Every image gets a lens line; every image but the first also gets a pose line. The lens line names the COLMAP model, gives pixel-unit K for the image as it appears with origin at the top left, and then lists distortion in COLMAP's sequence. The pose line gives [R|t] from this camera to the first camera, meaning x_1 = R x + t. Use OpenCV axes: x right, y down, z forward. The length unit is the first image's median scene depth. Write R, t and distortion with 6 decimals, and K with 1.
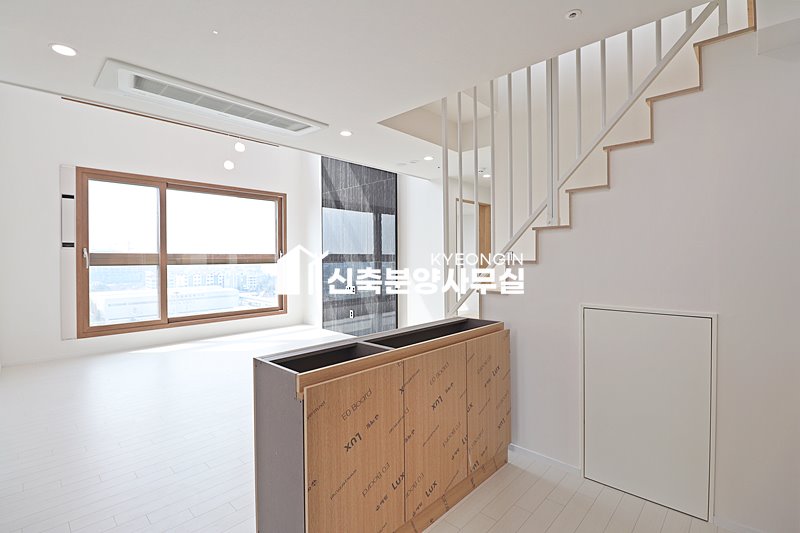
lens RADIAL K [[370.2, 0, 404.2], [0, 370.2, 260.6], [0, 0, 1]] dist [0.000420, -0.013399]
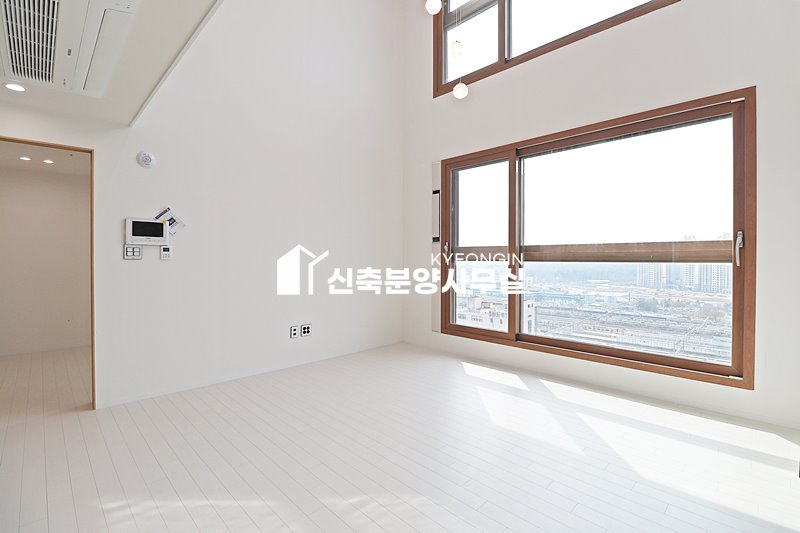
lens RADIAL K [[370.2, 0, 404.2], [0, 370.2, 260.6], [0, 0, 1]] dist [0.000420, -0.013399]
pose [[-0.032024, 0.014325, -0.999384, 0.104282], [-0.005798, 0.999878, 0.014518, 0.001521], [0.999470, 0.006259, -0.031937, 0.818133]]
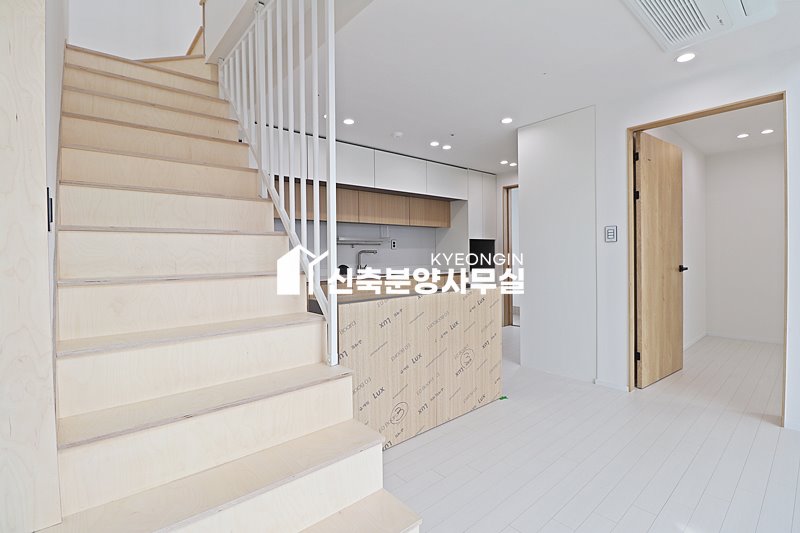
lens RADIAL K [[370.0, 0, 405.4], [0, 370.0, 262.7], [0, 0, 1]] dist [-0.001582, -0.013093]
pose [[-0.995016, 0.018604, 0.097965, -0.031086], [0.021226, 0.999442, 0.025795, 0.023266], [-0.097431, 0.027746, -0.994855, 0.796356]]
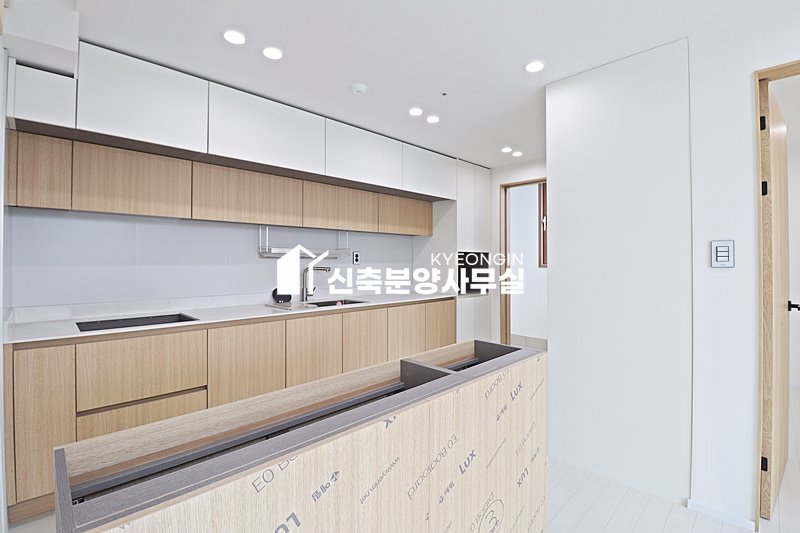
lens RADIAL K [[370.2, 0, 404.2], [0, 370.2, 260.6], [0, 0, 1]] dist [0.000420, -0.013399]
pose [[-0.999633, 0.008015, 0.025867, -0.016952], [0.008101, 0.999962, 0.003238, 0.003765], [-0.025840, 0.003447, -0.999660, 0.543417]]
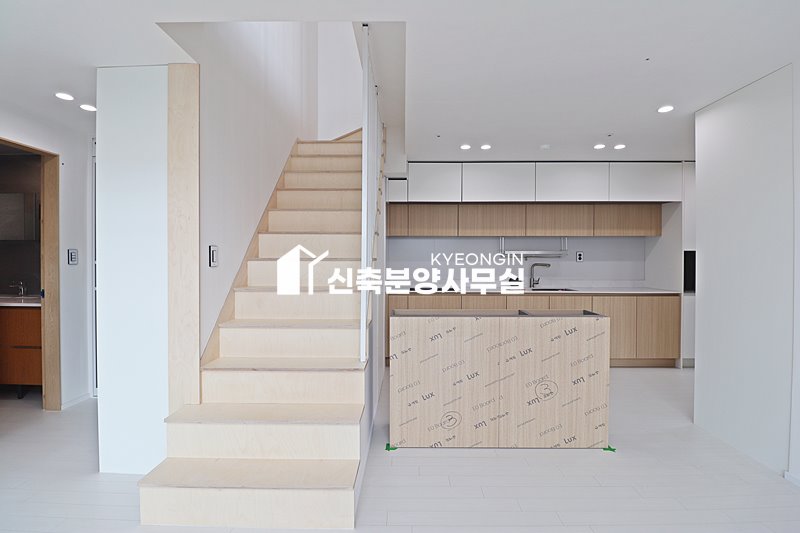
lens RADIAL K [[370.2, 0, 404.2], [0, 370.2, 260.6], [0, 0, 1]] dist [0.000420, -0.013399]
pose [[-0.680377, -0.000405, 0.732862, -0.267151], [0.007209, 0.999948, 0.007246, 0.000084], [-0.732827, 0.010213, -0.680339, 0.746869]]
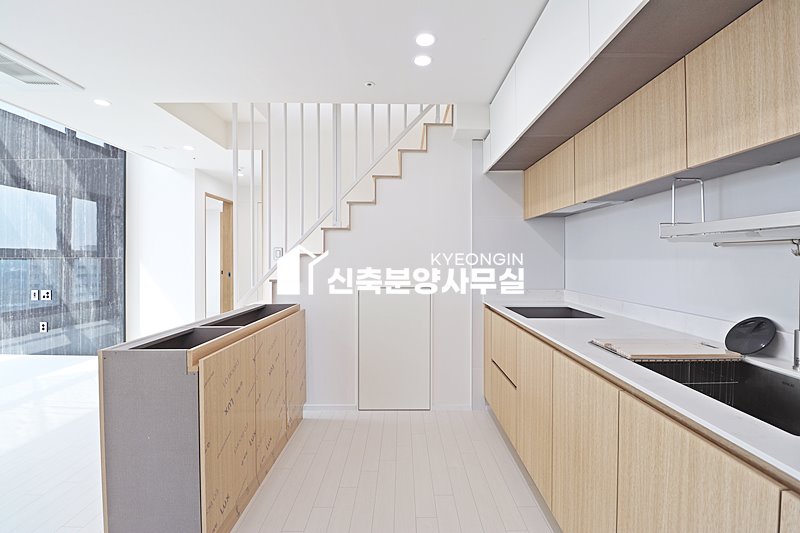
lens RADIAL K [[370.2, 0, 404.2], [0, 370.2, 260.6], [0, 0, 1]] dist [0.000420, -0.013399]
pose [[0.724635, 0.004277, 0.689120, -0.135092], [-0.001850, 0.999989, -0.004261, 0.012039], [-0.689131, 0.001813, 0.724635, -0.049049]]
